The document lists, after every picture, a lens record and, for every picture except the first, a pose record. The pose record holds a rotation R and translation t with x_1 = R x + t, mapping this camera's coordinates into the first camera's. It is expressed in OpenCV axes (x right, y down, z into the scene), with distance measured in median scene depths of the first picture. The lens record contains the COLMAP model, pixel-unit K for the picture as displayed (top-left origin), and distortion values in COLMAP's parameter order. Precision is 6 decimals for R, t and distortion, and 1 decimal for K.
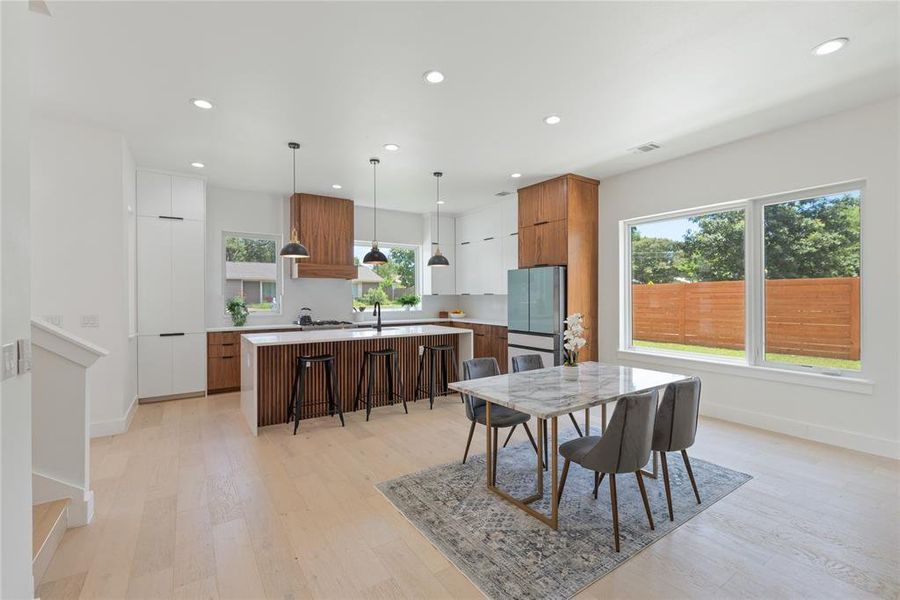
lens RADIAL K [[406.6, 0, 455.0], [0, 406.6, 298.8], [0, 0, 1]] dist [-0.012432, -0.001126]
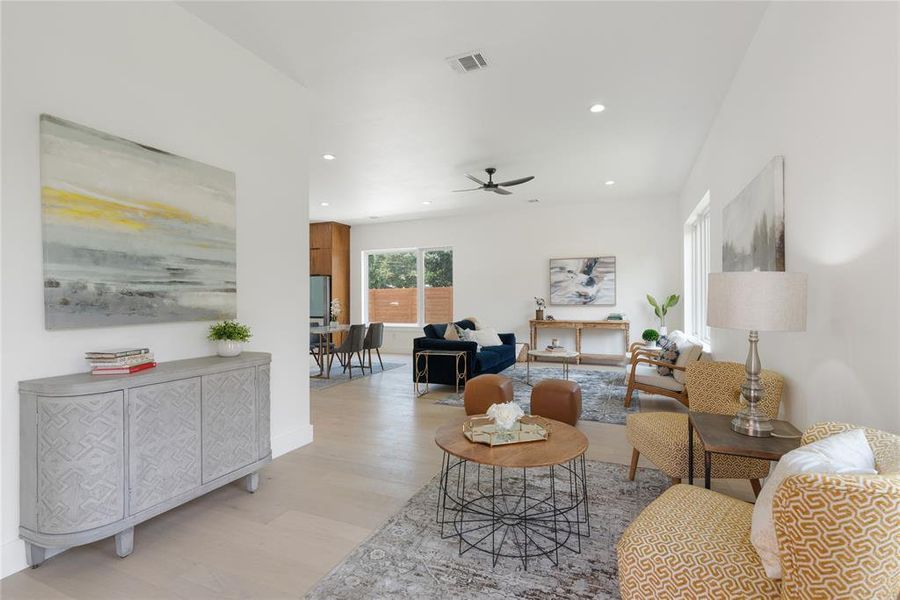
lens RADIAL K [[406.6, 0, 453.0], [0, 406.6, 299.9], [0, 0, 1]] dist [-0.012432, -0.001126]
pose [[0.846075, -0.004380, 0.533046, -0.186765], [0.009110, 0.999939, -0.006245, 0.032696], [-0.532987, 0.010140, 0.846063, -0.661445]]
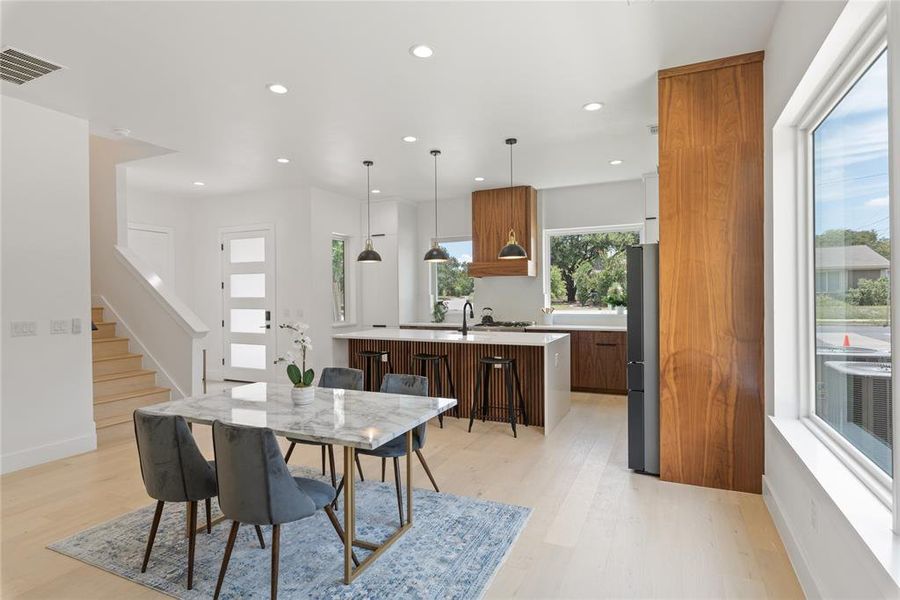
lens RADIAL K [[457.8, 0, 450.4], [0, 457.8, 294.9], [0, 0, 1]] dist [-0.024065, 0.000079]
pose [[0.502000, -0.003756, -0.864859, 0.615788], [0.002894, 0.999992, -0.002663, -0.006194], [0.864863, -0.001166, 0.502007, 0.415679]]
